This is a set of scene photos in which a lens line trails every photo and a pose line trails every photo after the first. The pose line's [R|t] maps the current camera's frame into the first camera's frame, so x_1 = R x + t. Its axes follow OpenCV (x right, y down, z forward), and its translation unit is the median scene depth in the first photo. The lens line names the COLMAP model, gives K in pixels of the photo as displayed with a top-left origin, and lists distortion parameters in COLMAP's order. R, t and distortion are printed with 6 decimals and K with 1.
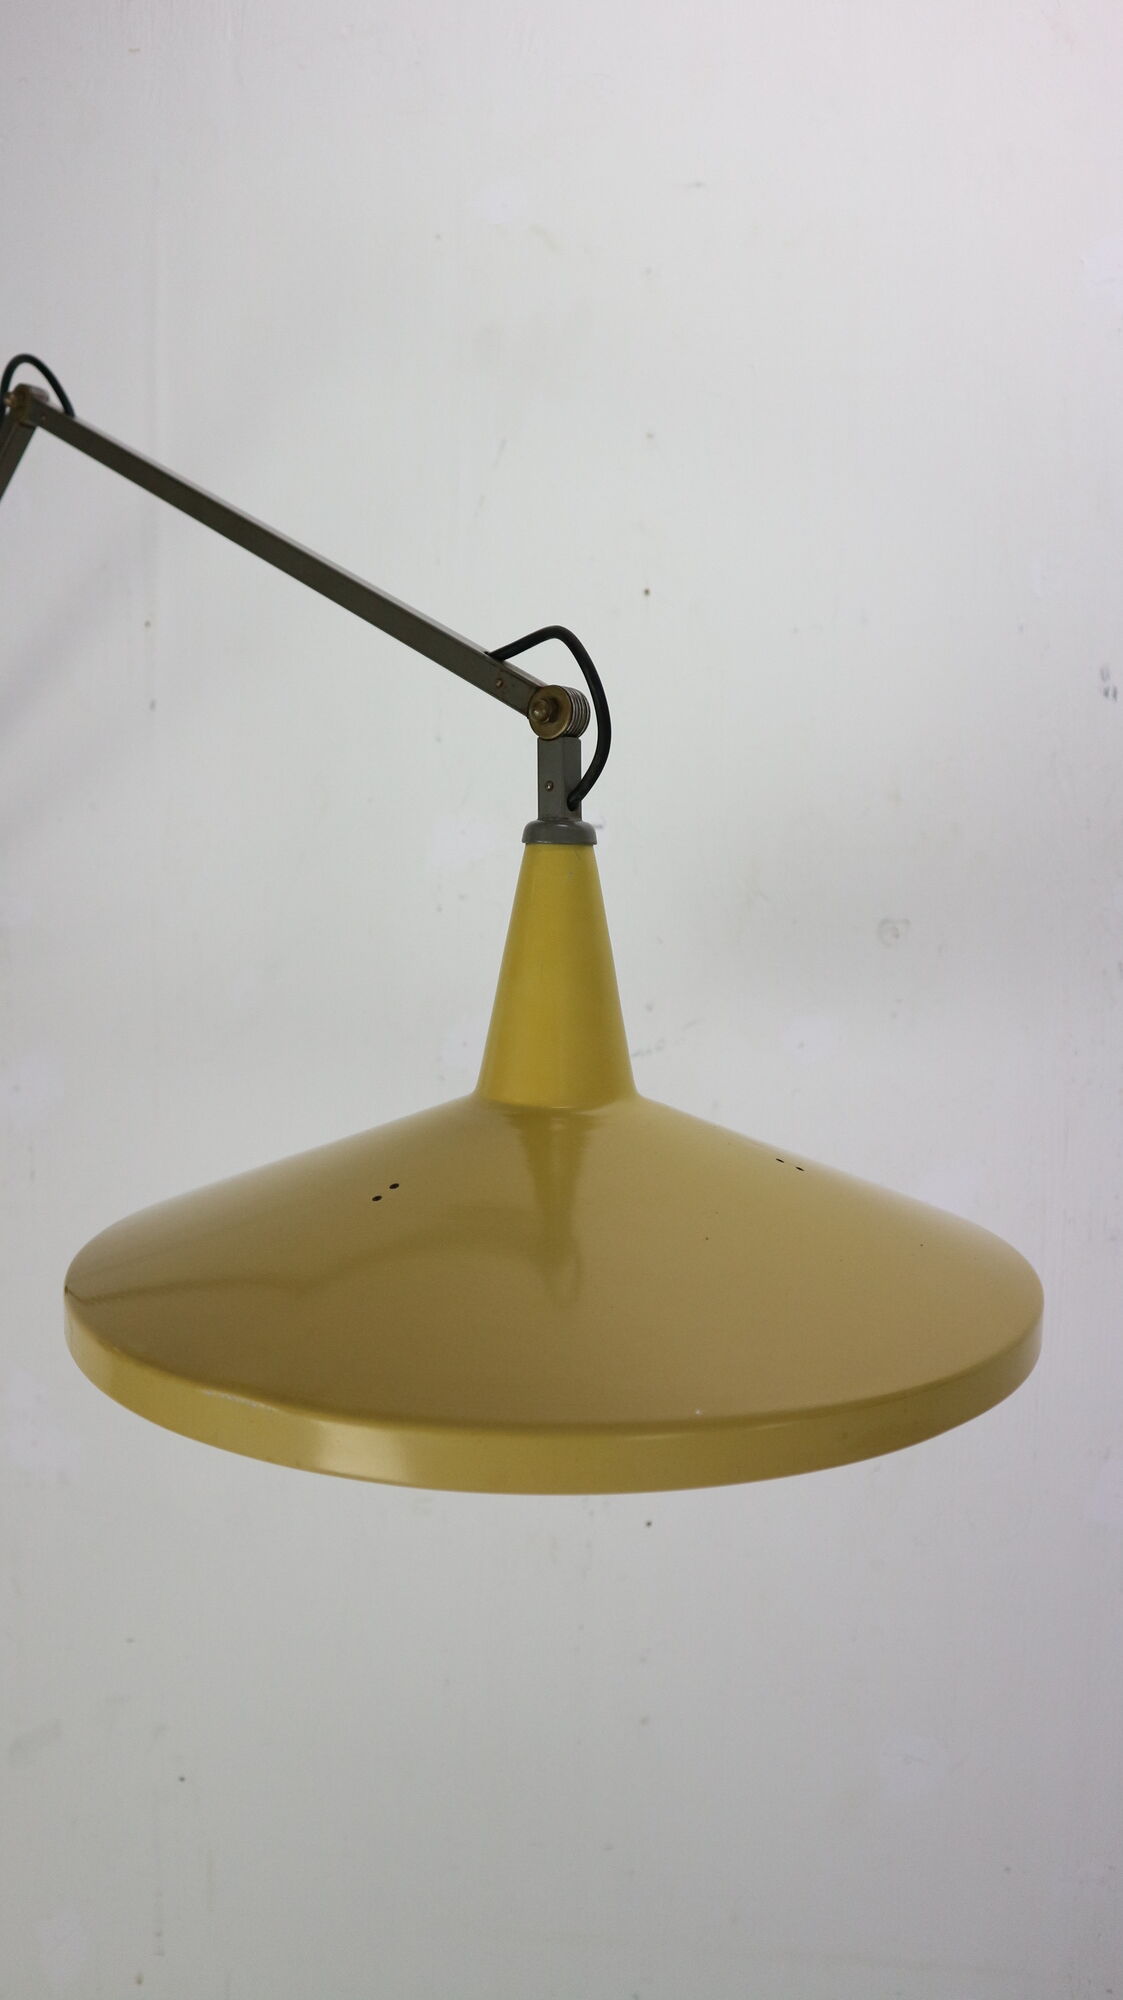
lens RADIAL K [[1424.7, 0, 545.9], [0, 1424.7, 995.8], [0, 0, 1]] dist [-0.092643, 0.002279]
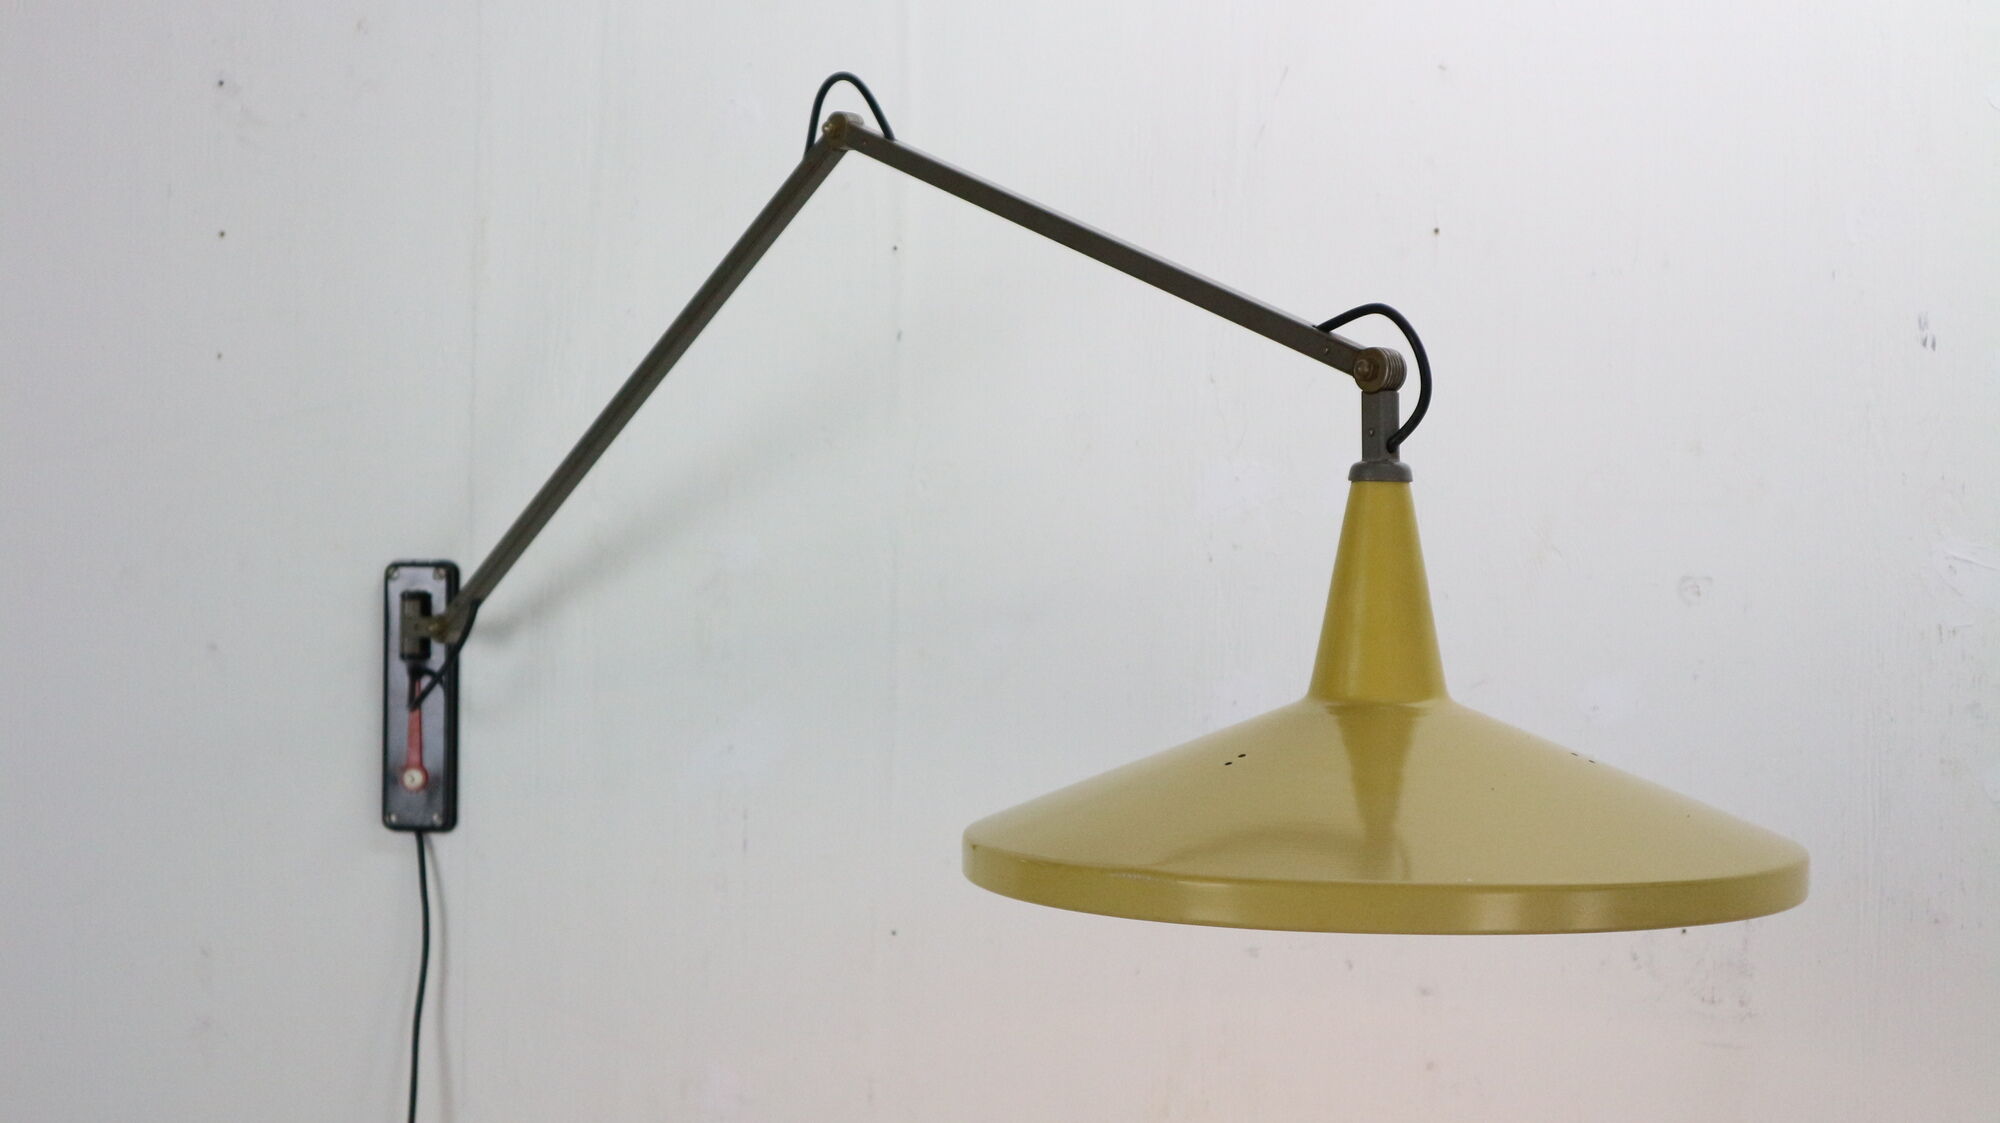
lens RADIAL K [[3051.6, 0, 990.2], [0, 3051.6, 534.3], [0, 0, 1]] dist [0.018801, 0.142666]
pose [[0.998811, 0.020590, -0.044179, -0.140428], [-0.025269, 0.993819, -0.108095, 0.155054], [0.041680, 0.109083, 0.993158, -1.086166]]
